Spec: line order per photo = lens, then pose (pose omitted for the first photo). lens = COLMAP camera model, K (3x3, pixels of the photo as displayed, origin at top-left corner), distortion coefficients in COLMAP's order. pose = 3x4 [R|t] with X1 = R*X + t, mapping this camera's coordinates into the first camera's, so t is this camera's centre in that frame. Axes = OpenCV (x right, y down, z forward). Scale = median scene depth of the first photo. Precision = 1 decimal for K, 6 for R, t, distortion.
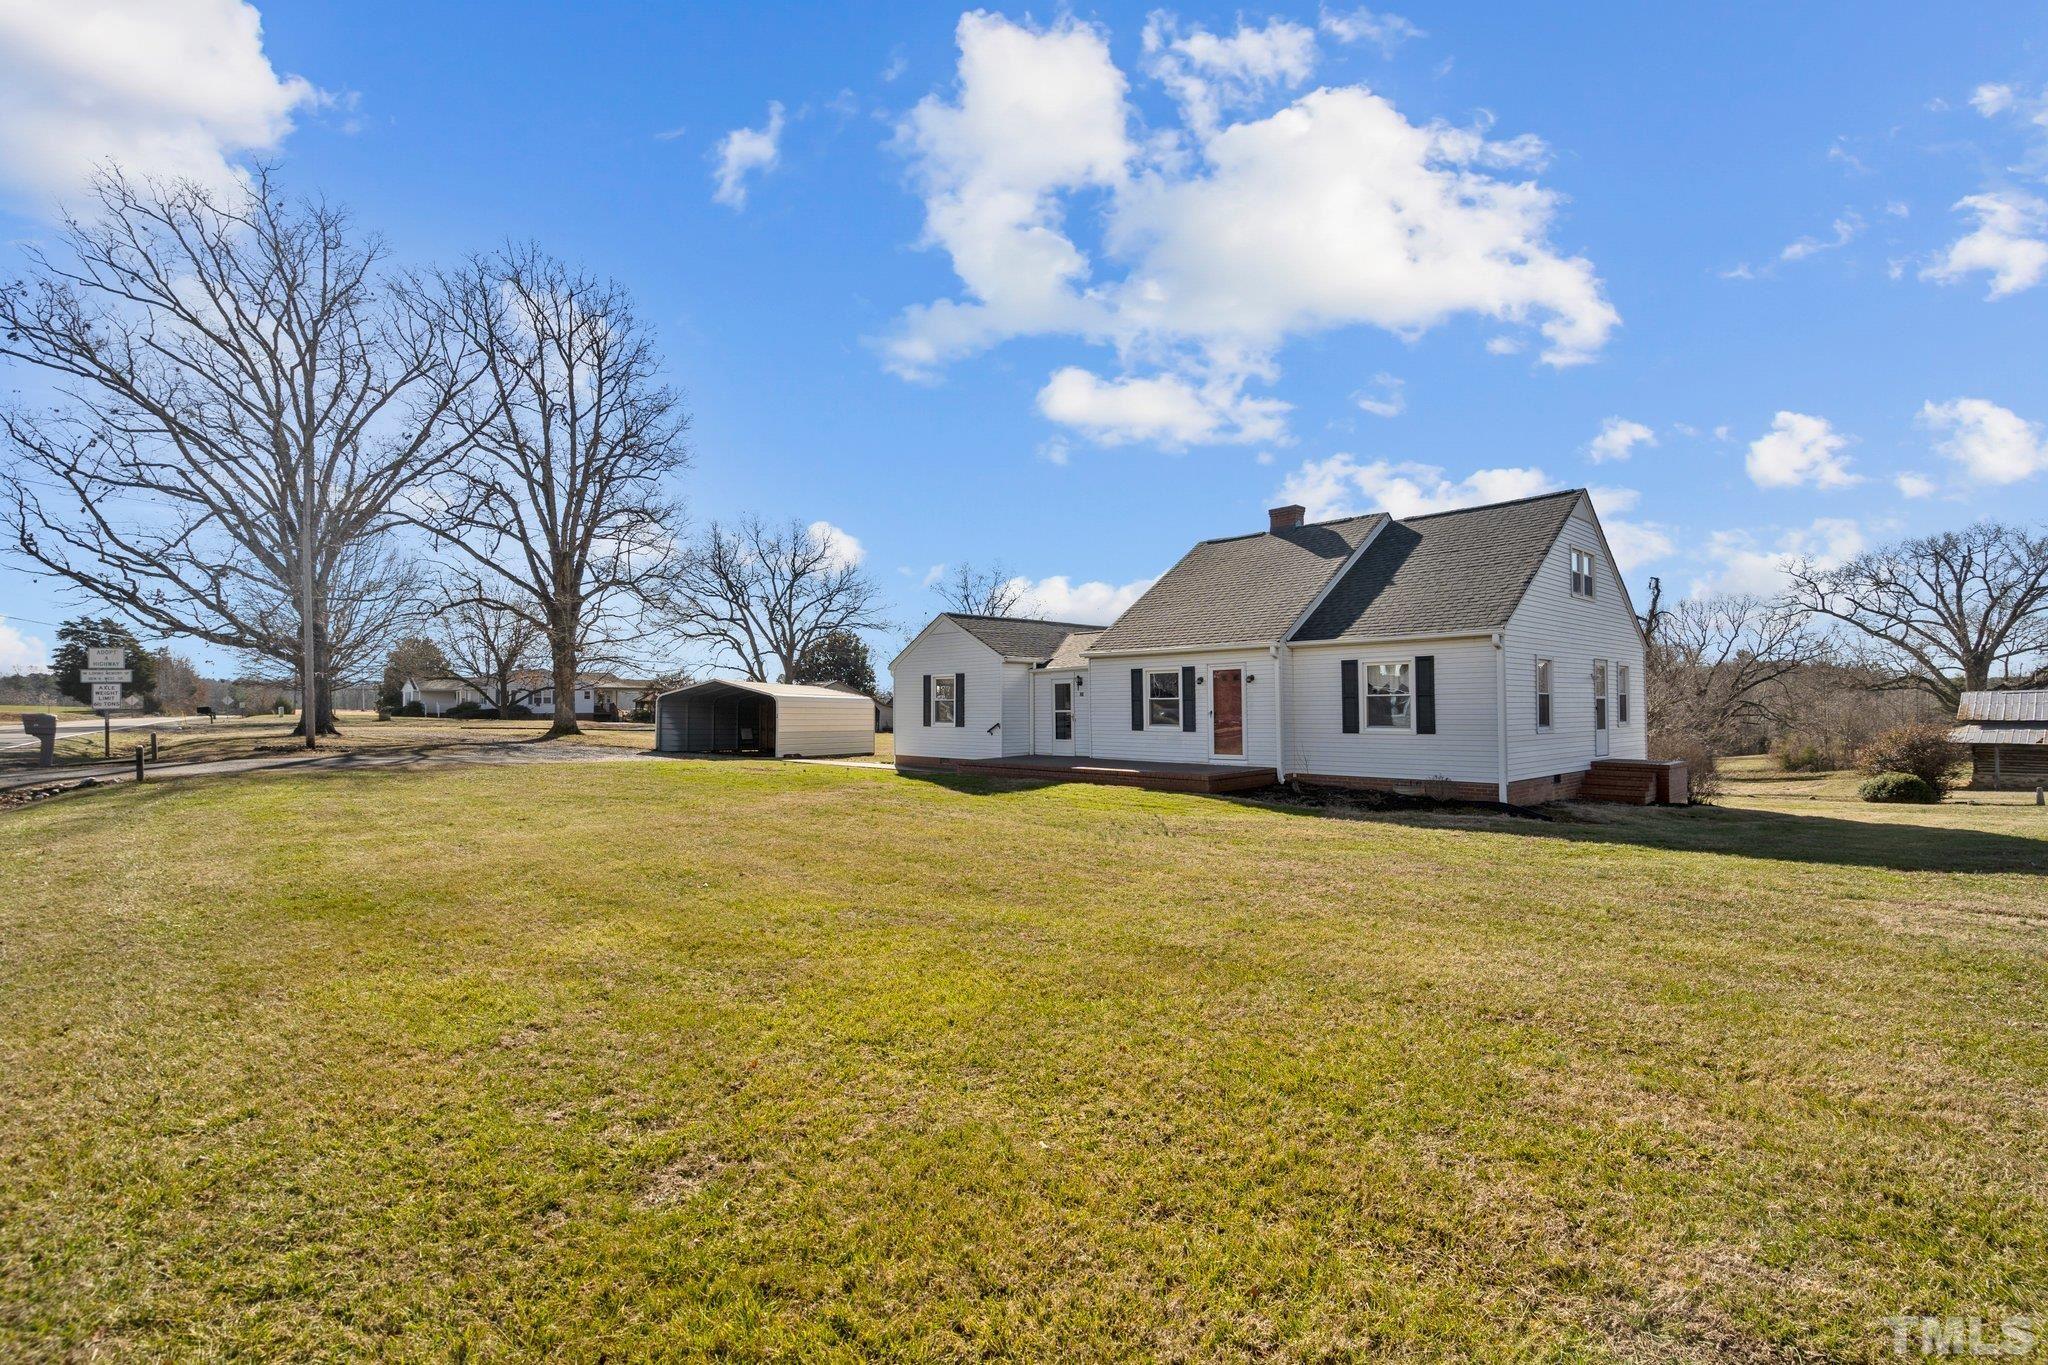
lens RADIAL K [[931.9, 0, 1022.8], [0, 931.9, 682.7], [0, 0, 1]] dist [-0.001965, -0.000024]
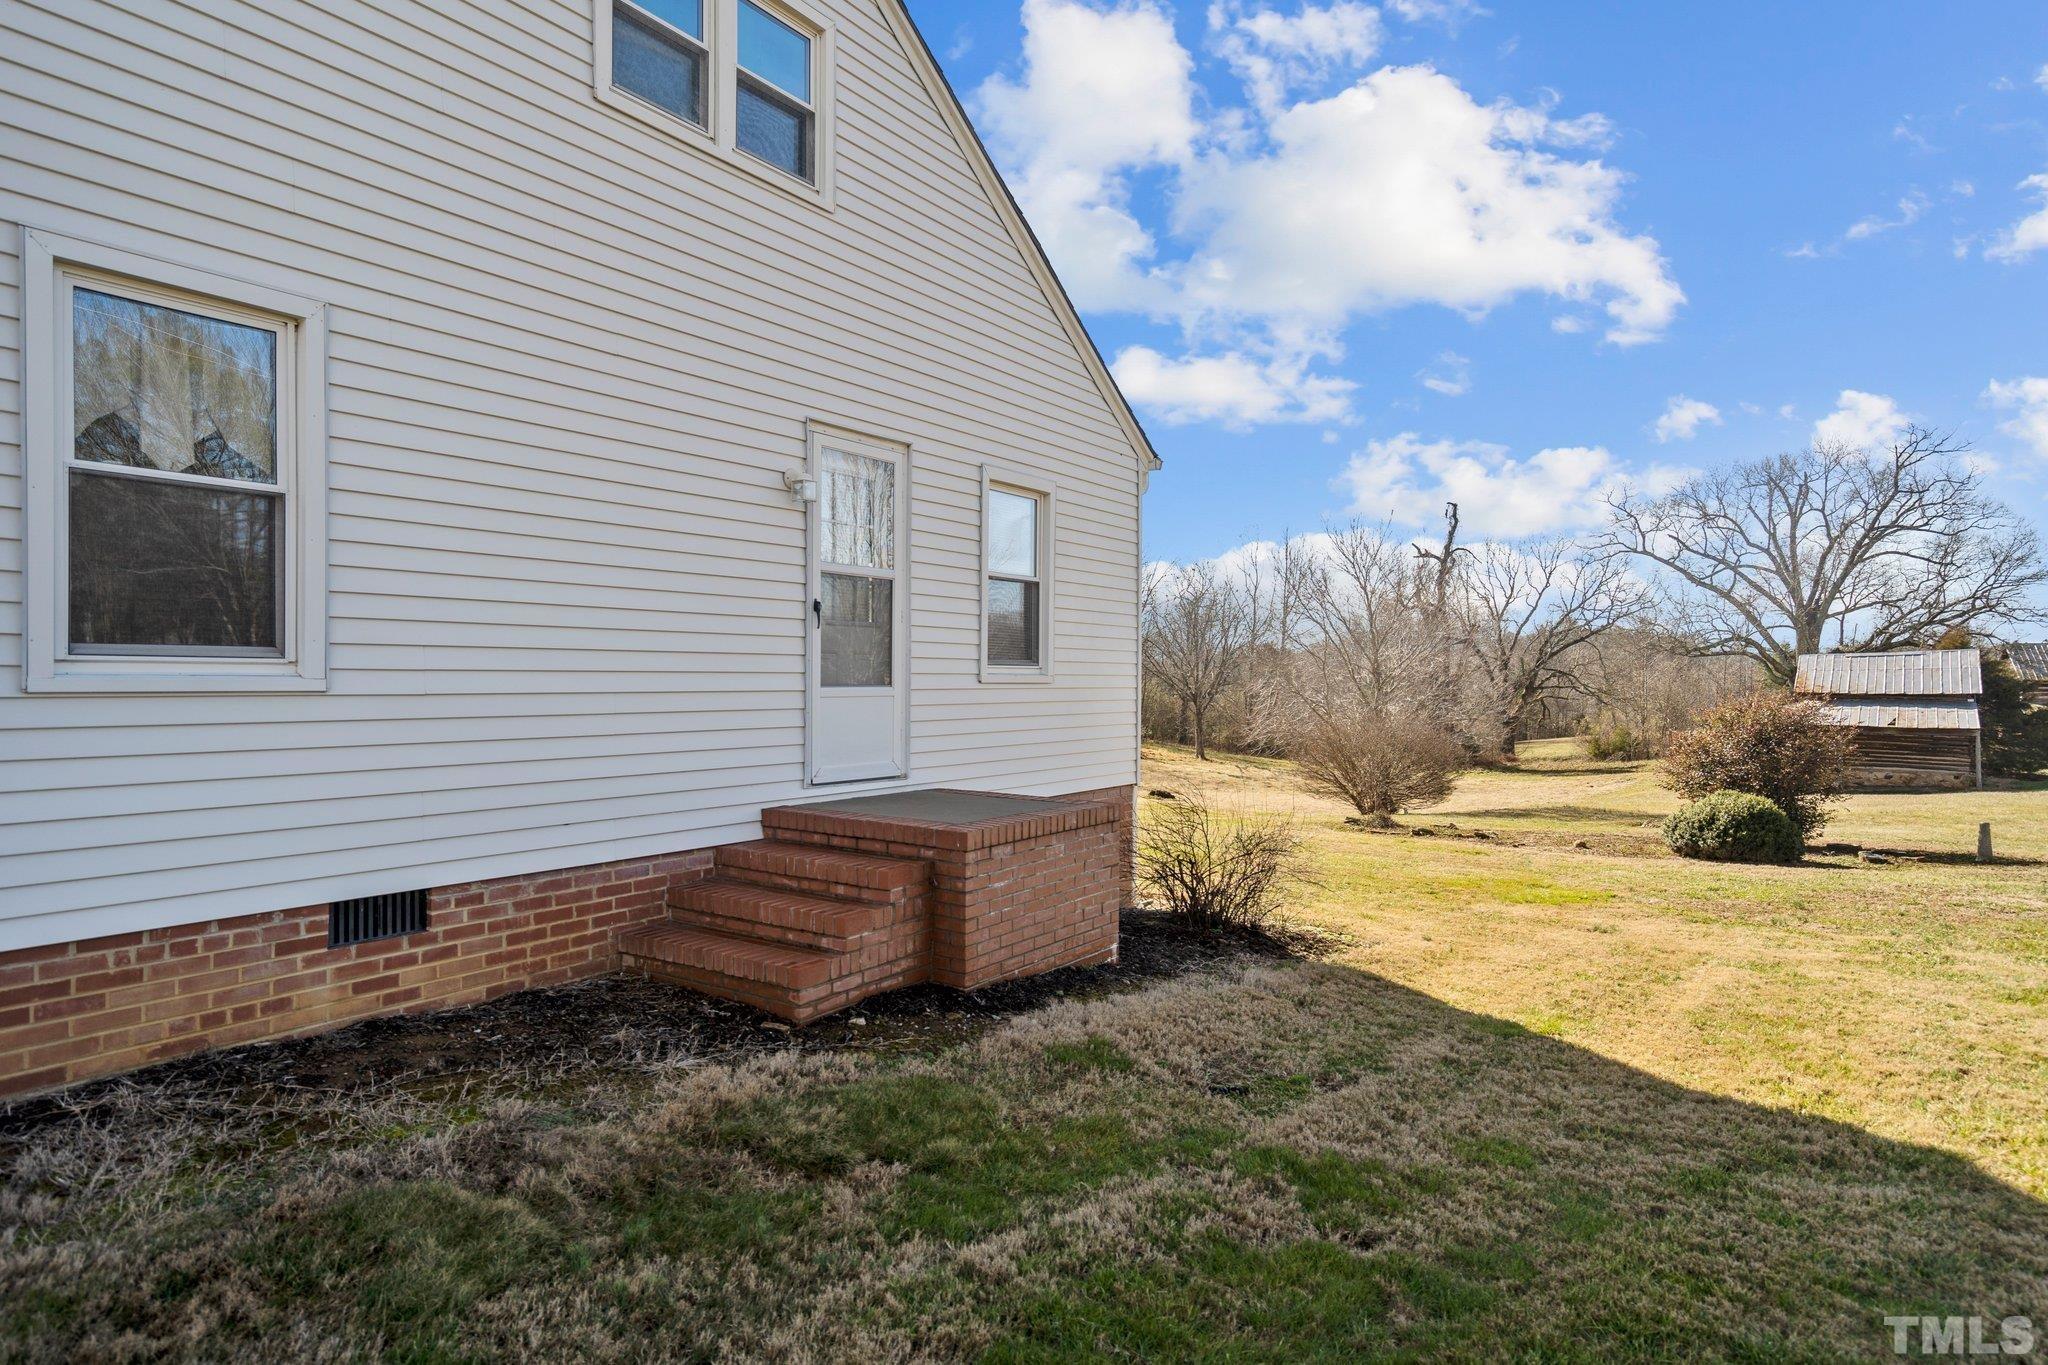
lens RADIAL K [[1167.9, 0, 1024.0], [0, 1167.9, 682.5], [0, 0, 1]] dist [-0.000945, -0.000816]
pose [[0.975930, 0.010069, 0.217850, 0.162556], [-0.017258, 0.999367, 0.031121, 0.010107], [-0.217398, -0.034132, 0.975486, 0.178320]]
